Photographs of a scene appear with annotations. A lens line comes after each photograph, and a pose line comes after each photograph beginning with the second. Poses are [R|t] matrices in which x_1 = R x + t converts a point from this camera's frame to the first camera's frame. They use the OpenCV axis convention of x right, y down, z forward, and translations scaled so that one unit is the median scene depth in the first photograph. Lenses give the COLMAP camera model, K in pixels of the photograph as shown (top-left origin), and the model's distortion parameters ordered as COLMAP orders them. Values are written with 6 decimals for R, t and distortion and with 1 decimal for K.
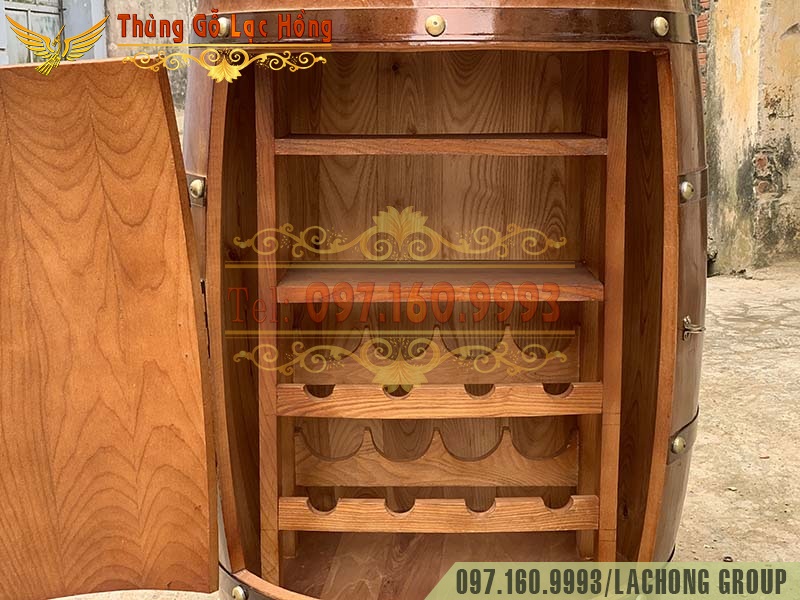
lens RADIAL K [[1202.6, 0, 417.7], [0, 1202.6, 297.3], [0, 0, 1]] dist [0.033732, -0.081404]
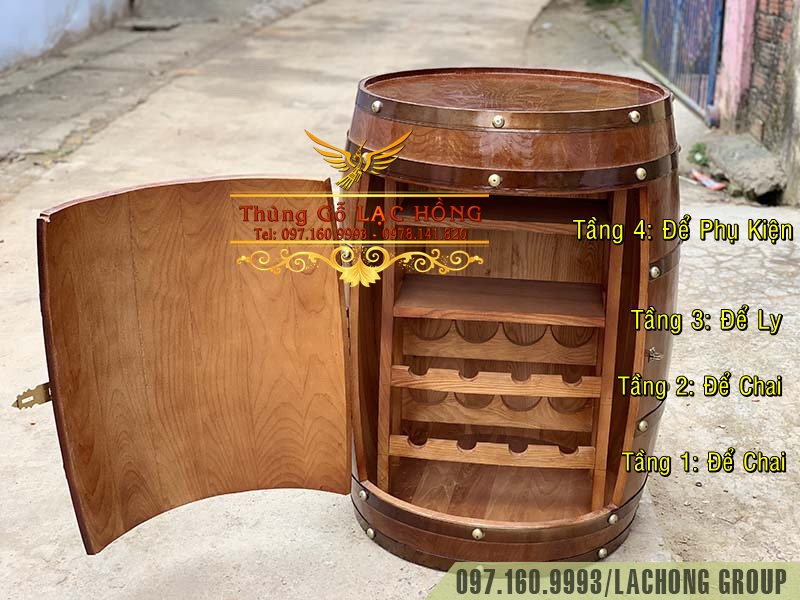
lens RADIAL K [[1194.7, 0, 400.0], [0, 1194.7, 300.0], [0, 0, 1]] dist [0.007214, 0.062516]
pose [[0.991868, 0.056649, -0.113972, 0.065749], [-0.039959, 0.988810, 0.143727, -0.233760], [0.120839, -0.138004, 0.983033, -0.509545]]
